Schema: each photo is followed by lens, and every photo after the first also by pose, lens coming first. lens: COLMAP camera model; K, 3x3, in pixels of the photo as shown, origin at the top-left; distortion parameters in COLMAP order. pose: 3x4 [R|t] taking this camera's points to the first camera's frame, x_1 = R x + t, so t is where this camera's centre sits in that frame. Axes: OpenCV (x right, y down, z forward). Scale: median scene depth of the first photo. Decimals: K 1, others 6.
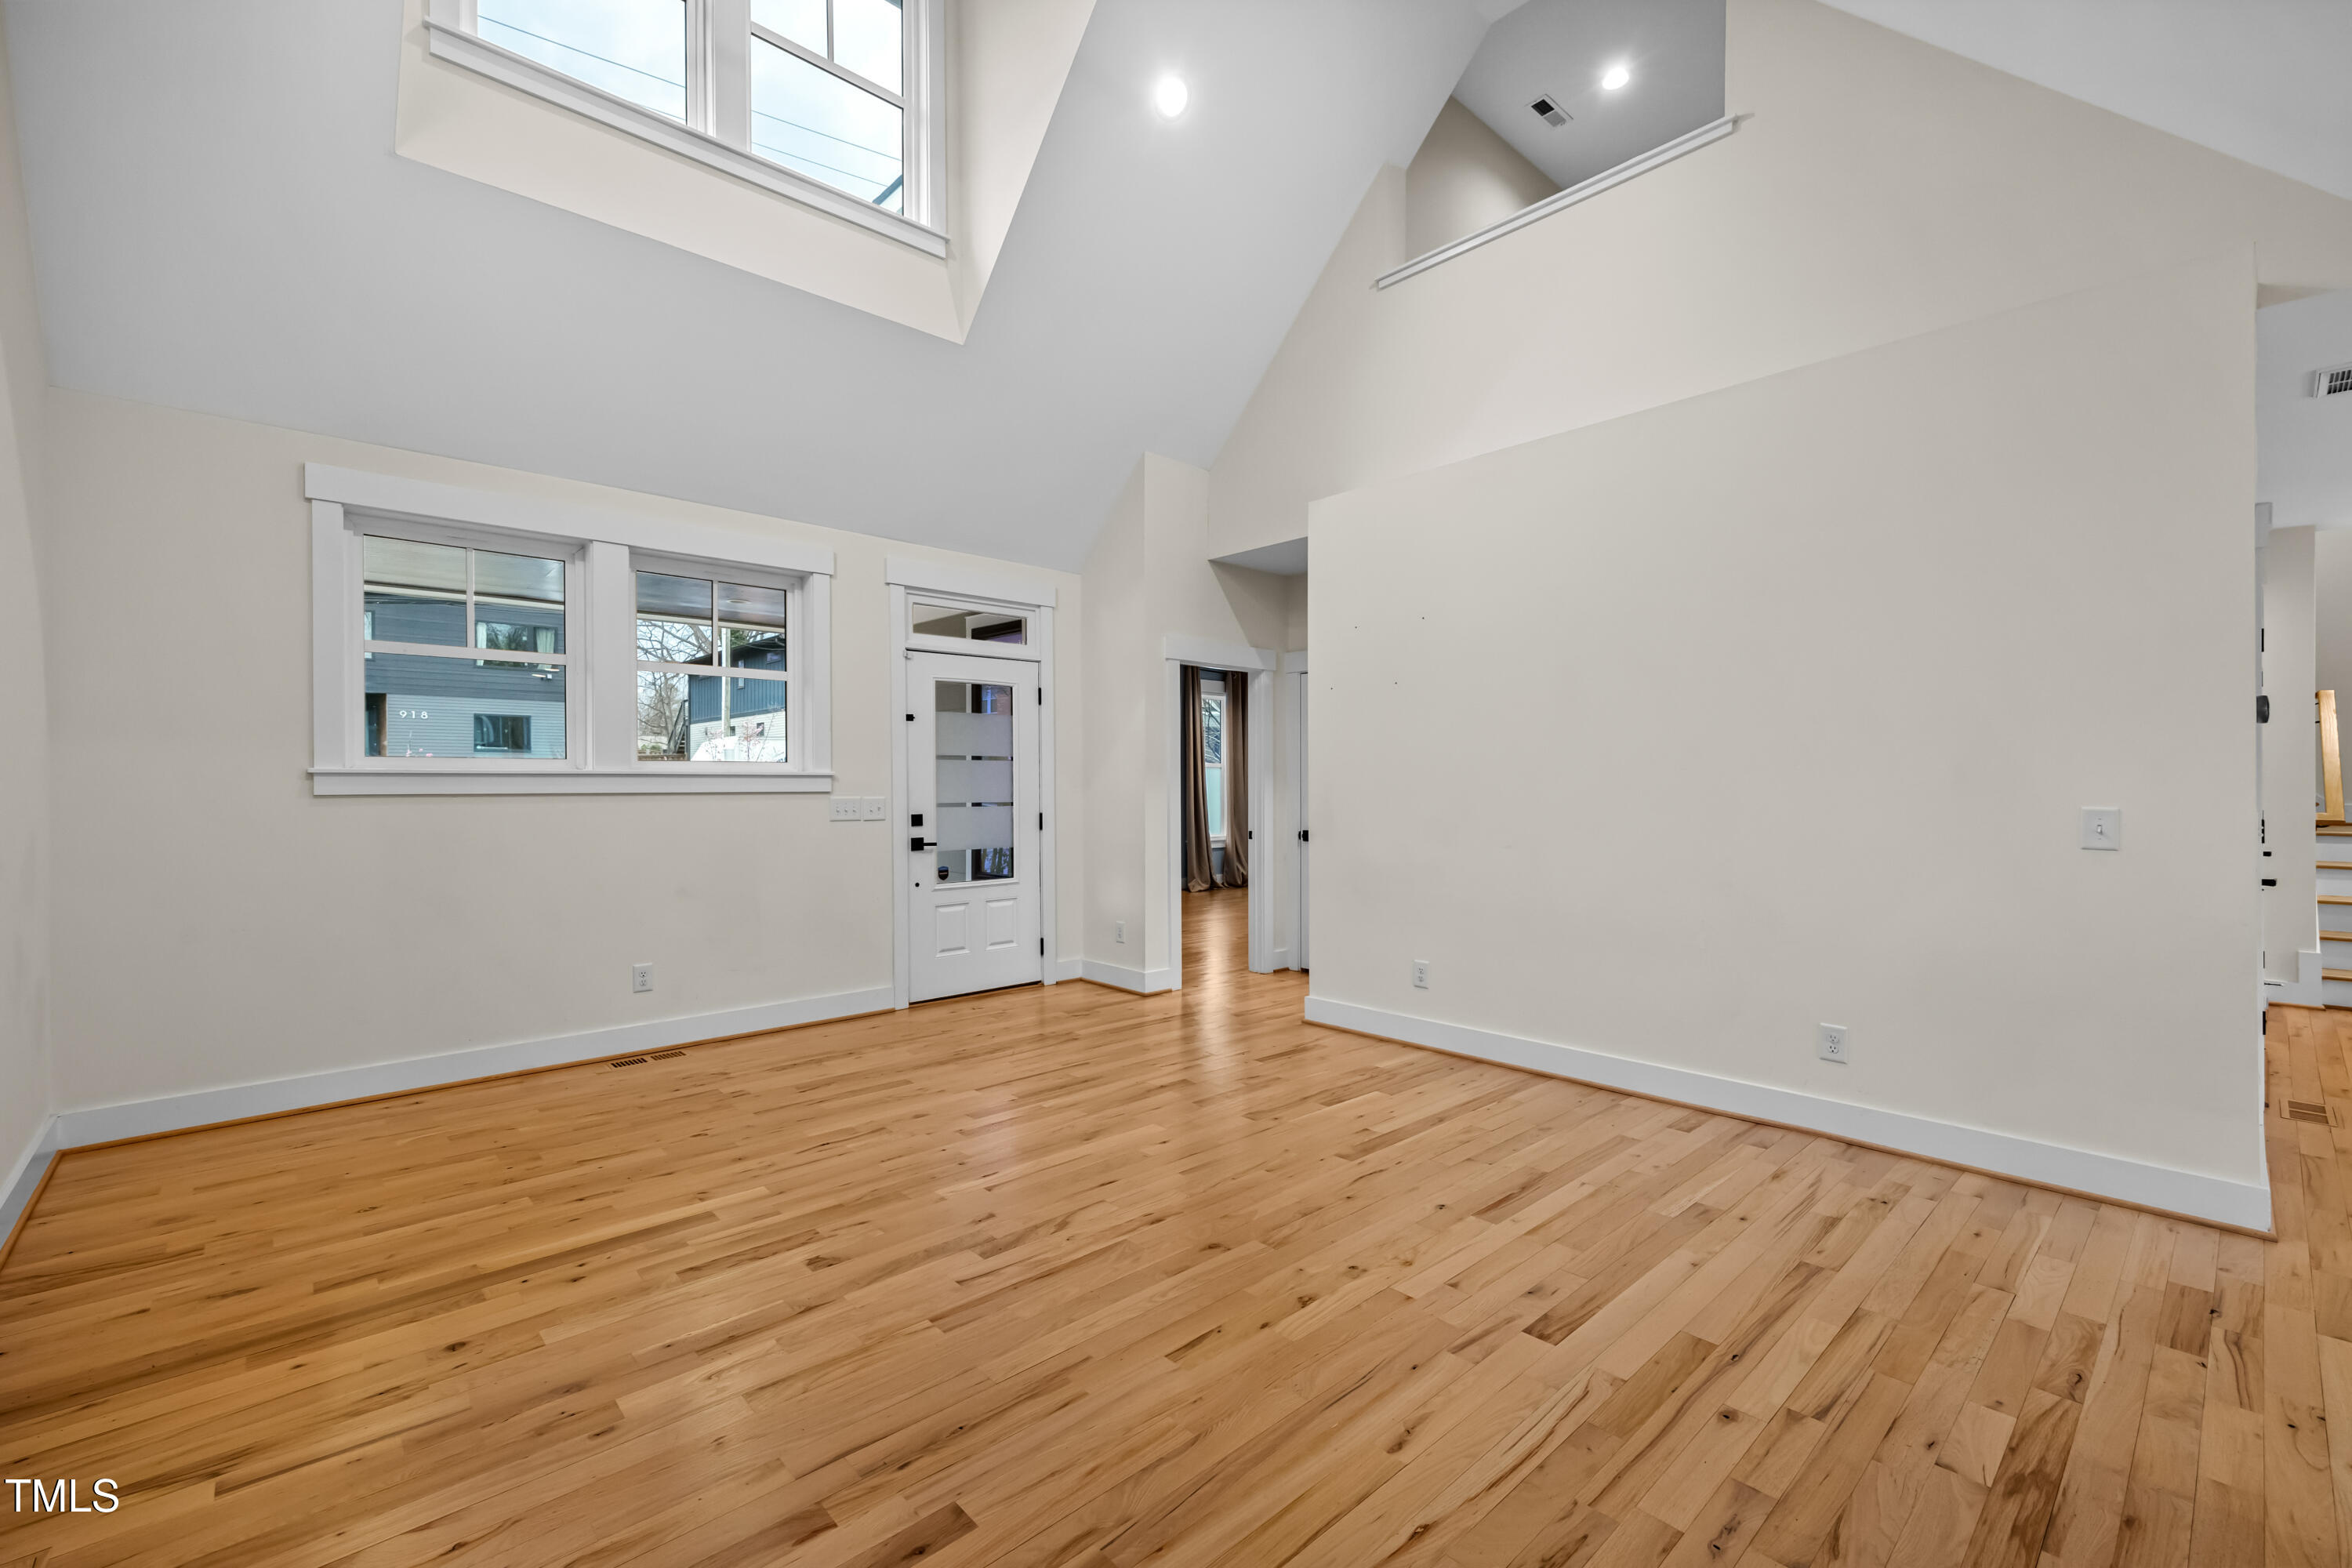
lens RADIAL K [[1001.1, 0, 1174.9], [0, 1001.1, 777.5], [0, 0, 1]] dist [0.000130, -0.000316]
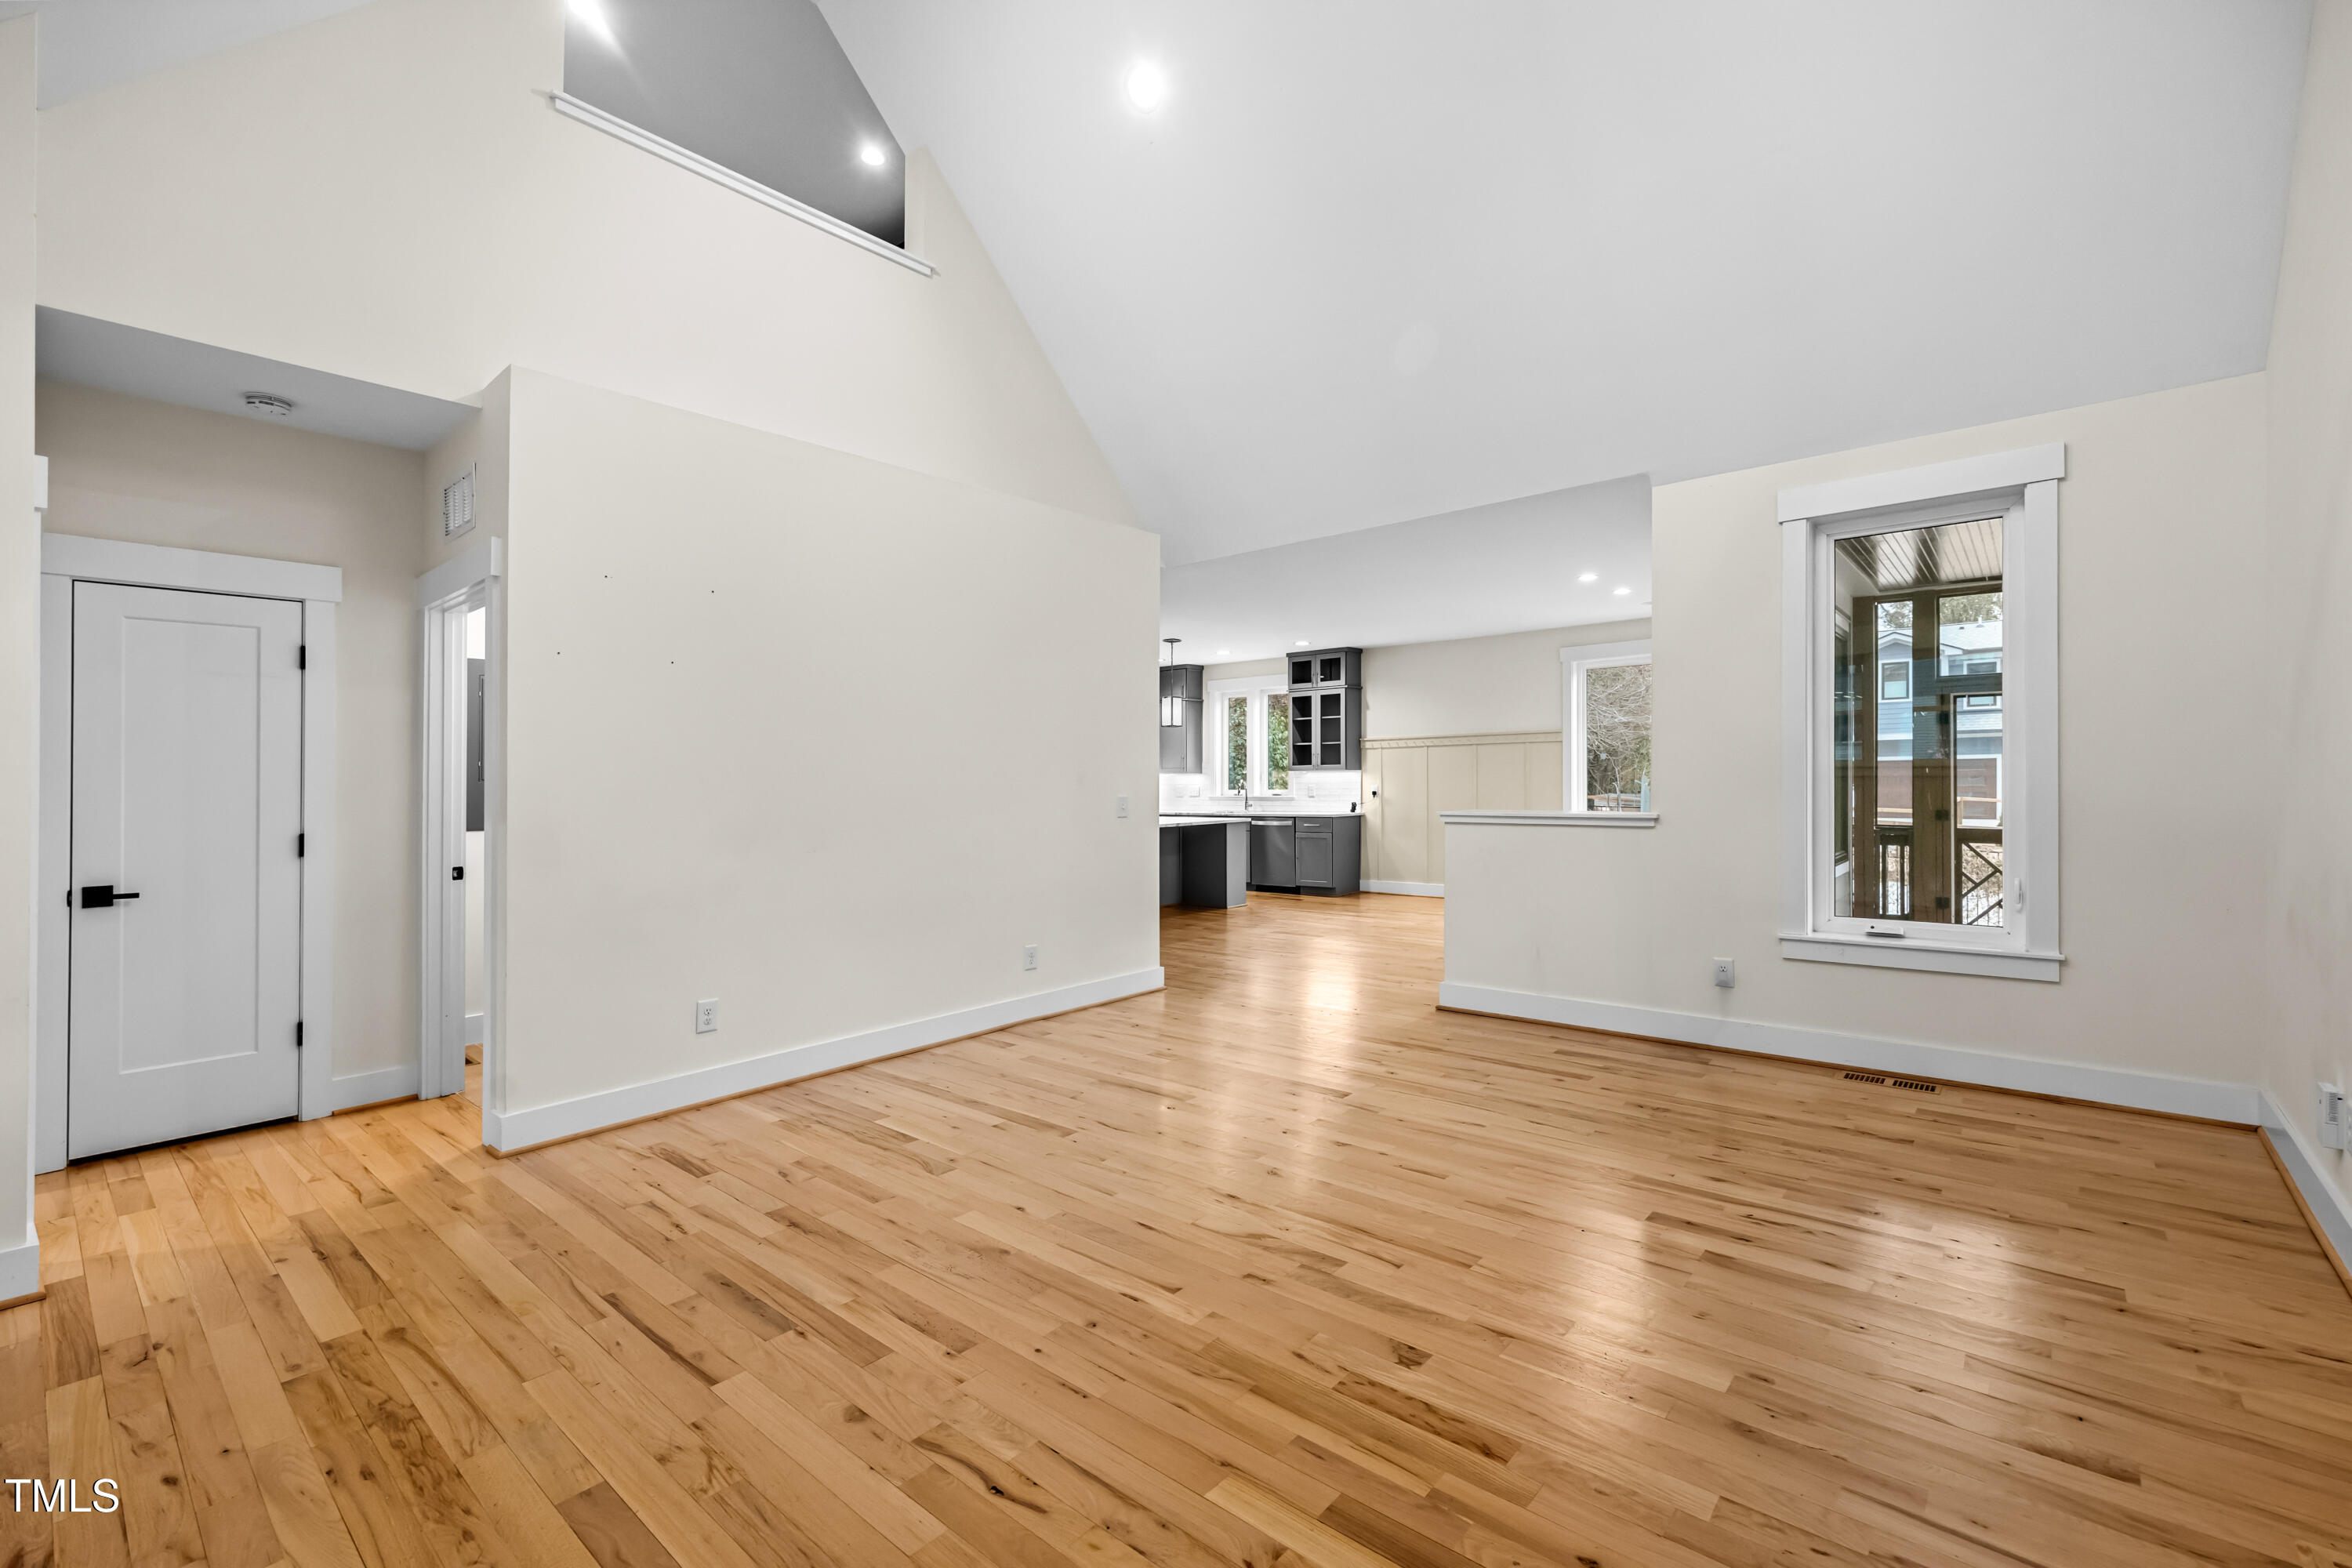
lens RADIAL K [[1001.1, 0, 1174.9], [0, 1001.1, 777.5], [0, 0, 1]] dist [0.000130, -0.000316]
pose [[-0.114074, 0.006501, 0.993451, -0.900023], [0.010181, 0.999934, -0.005374, 0.006383], [-0.993420, 0.009502, -0.114133, 0.998282]]
